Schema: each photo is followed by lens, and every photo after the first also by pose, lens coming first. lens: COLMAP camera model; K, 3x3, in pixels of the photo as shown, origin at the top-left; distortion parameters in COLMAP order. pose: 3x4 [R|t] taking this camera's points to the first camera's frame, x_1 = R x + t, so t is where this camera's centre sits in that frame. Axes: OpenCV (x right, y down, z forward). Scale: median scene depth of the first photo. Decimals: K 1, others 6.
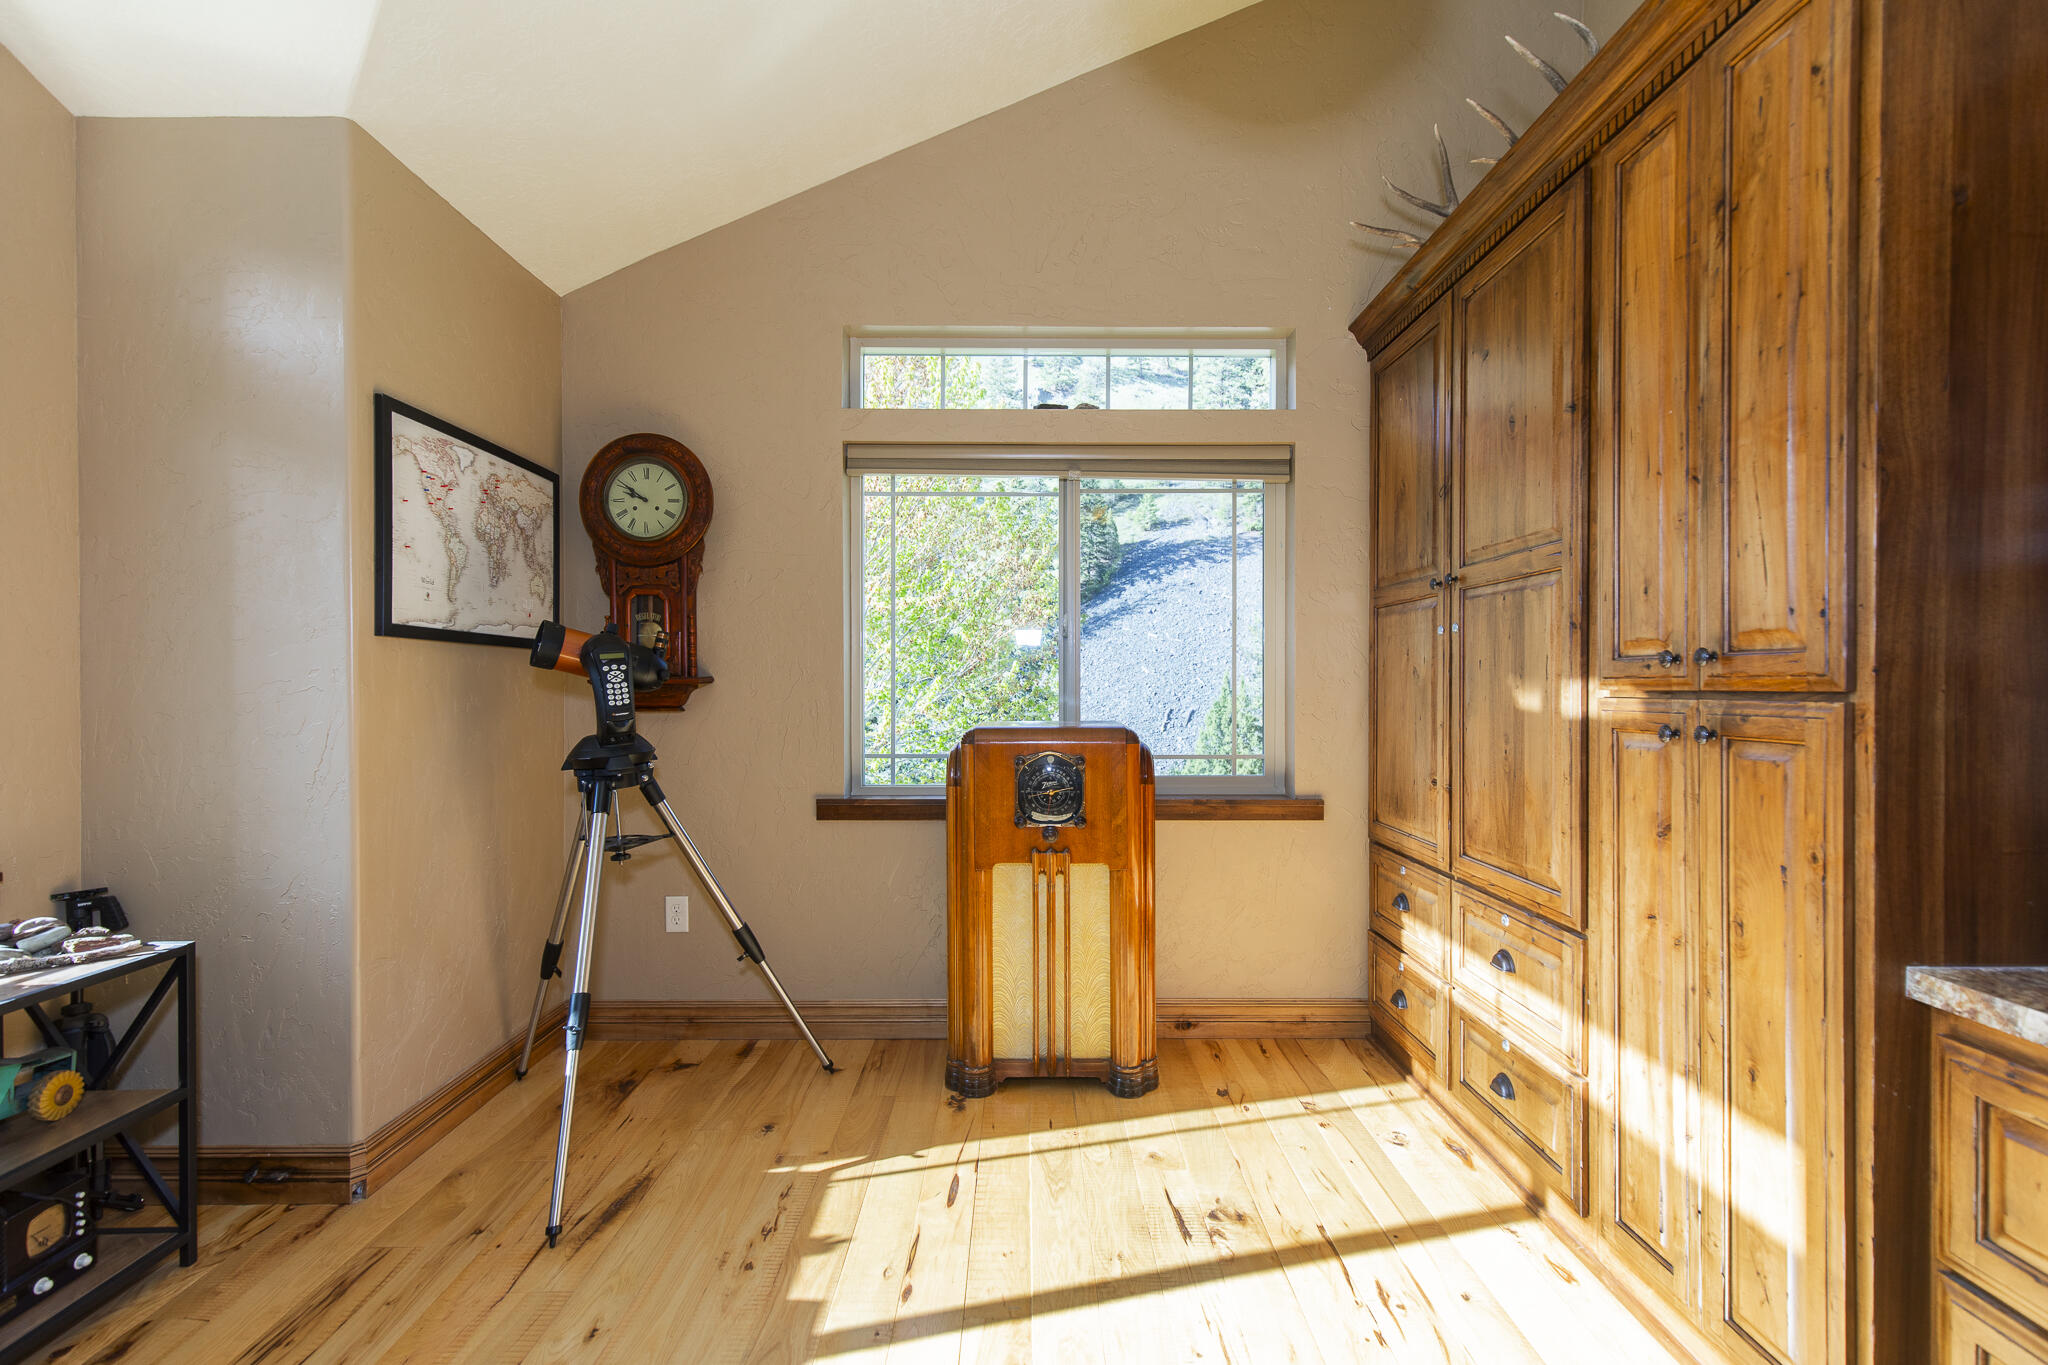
lens RADIAL K [[920.7, 0, 1041.6], [0, 920.7, 691.3], [0, 0, 1]] dist [0.010242, -0.001184]
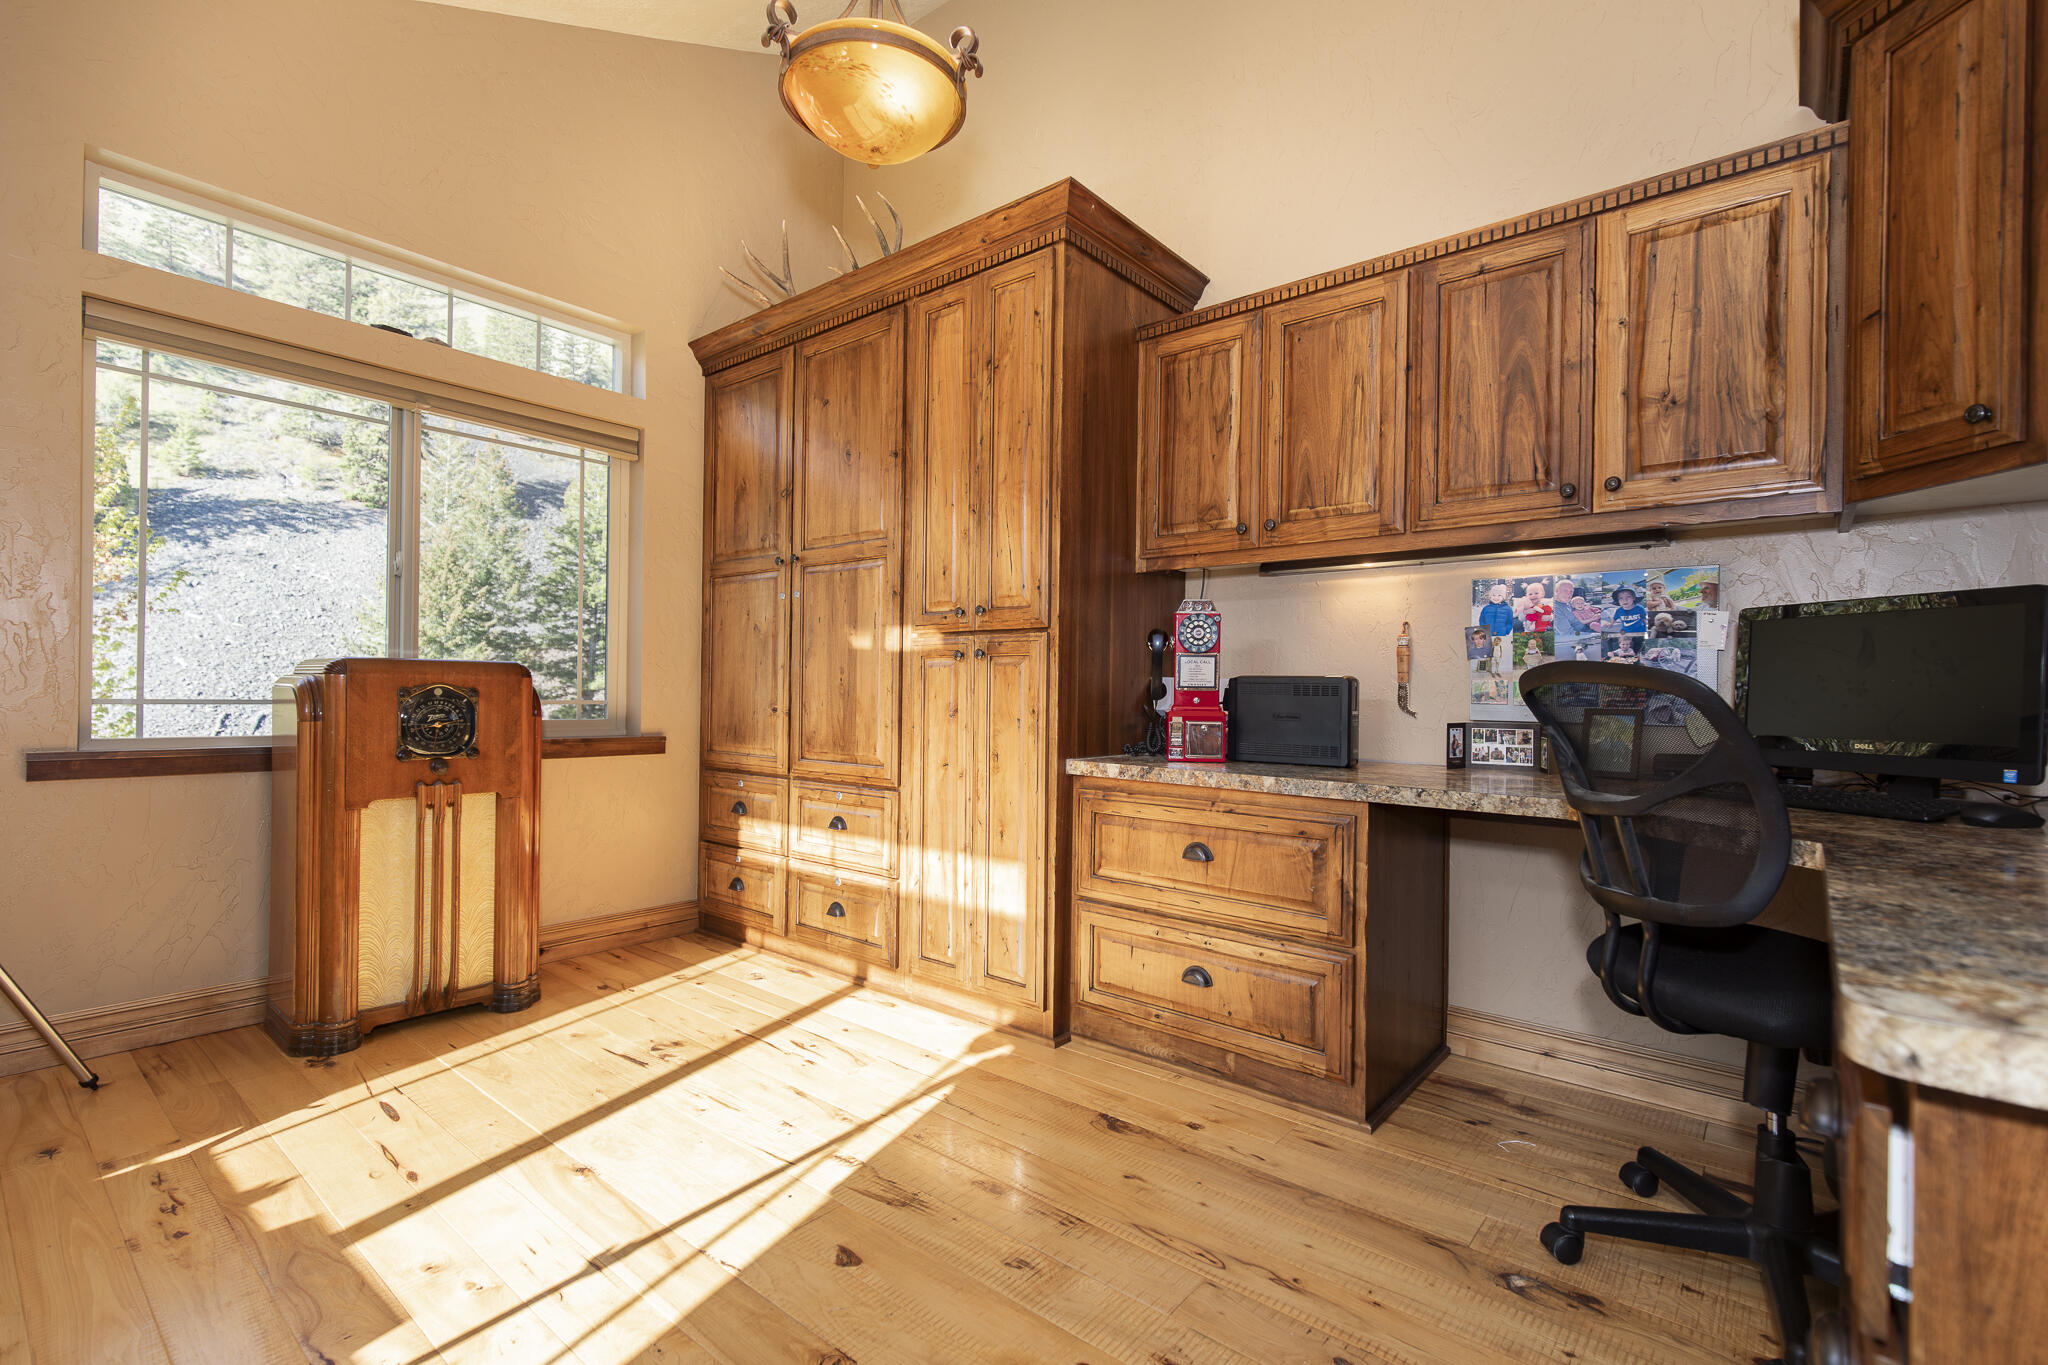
lens RADIAL K [[905.8, 0, 1014.3], [0, 905.8, 689.0], [0, 0, 1]] dist [0.015972, -0.000132]
pose [[0.659738, 0.011092, 0.751414, -0.351495], [-0.008049, 0.999938, -0.007693, 0.080446], [-0.751453, -0.000973, 0.659786, -0.131963]]
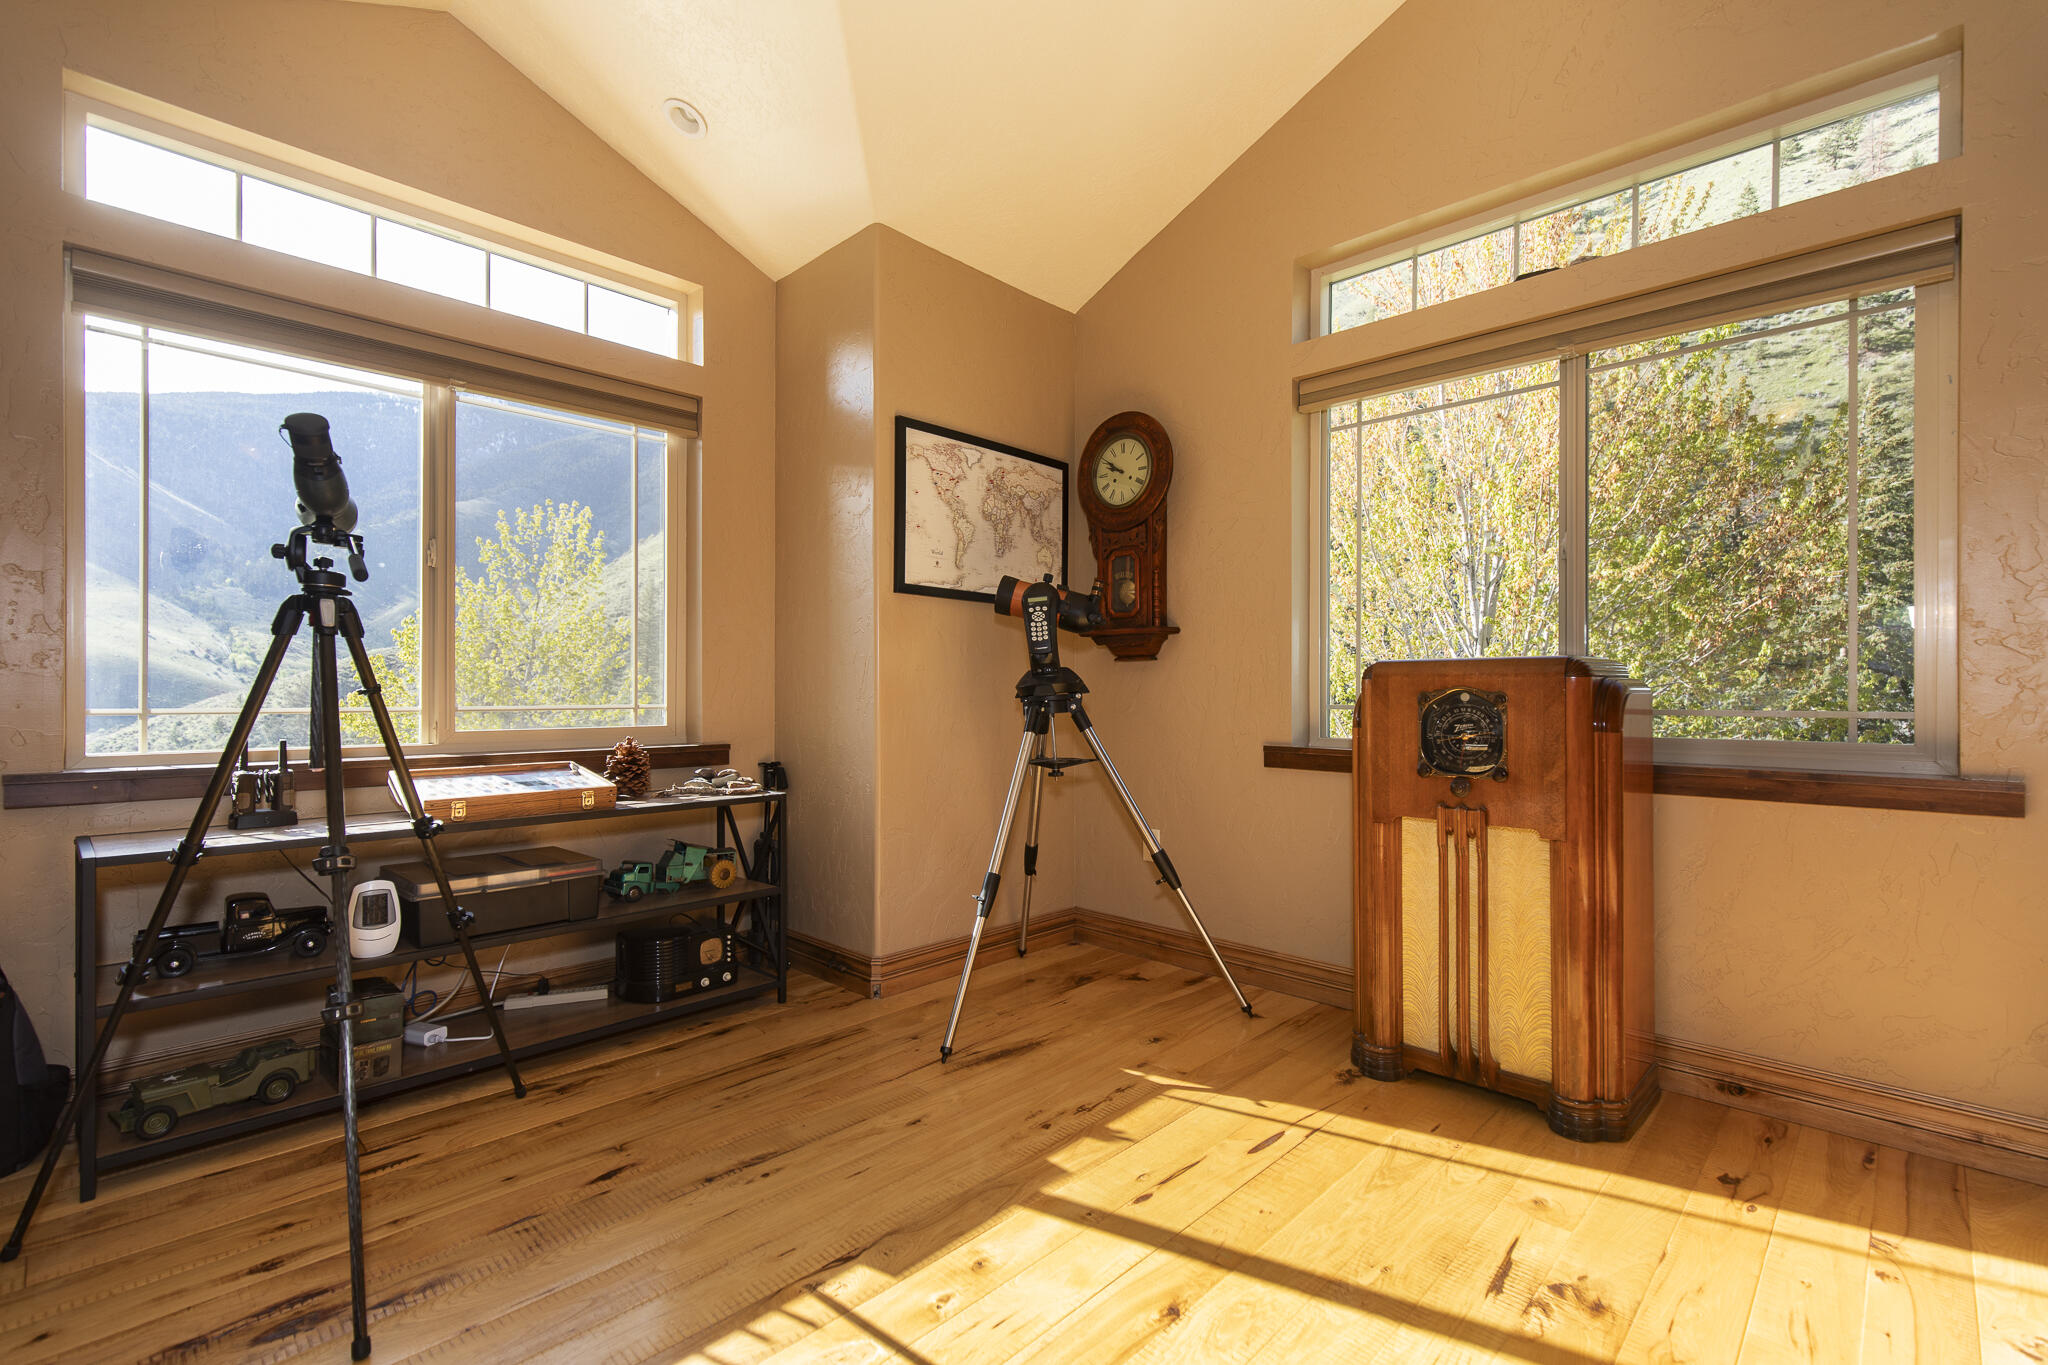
lens RADIAL K [[920.7, 0, 1041.6], [0, 920.7, 691.3], [0, 0, 1]] dist [0.010242, -0.001184]
pose [[0.717768, -0.000752, -0.696282, 0.344783], [-0.004901, 0.999969, -0.006132, 0.083046], [0.696265, 0.007813, 0.717742, 0.153496]]
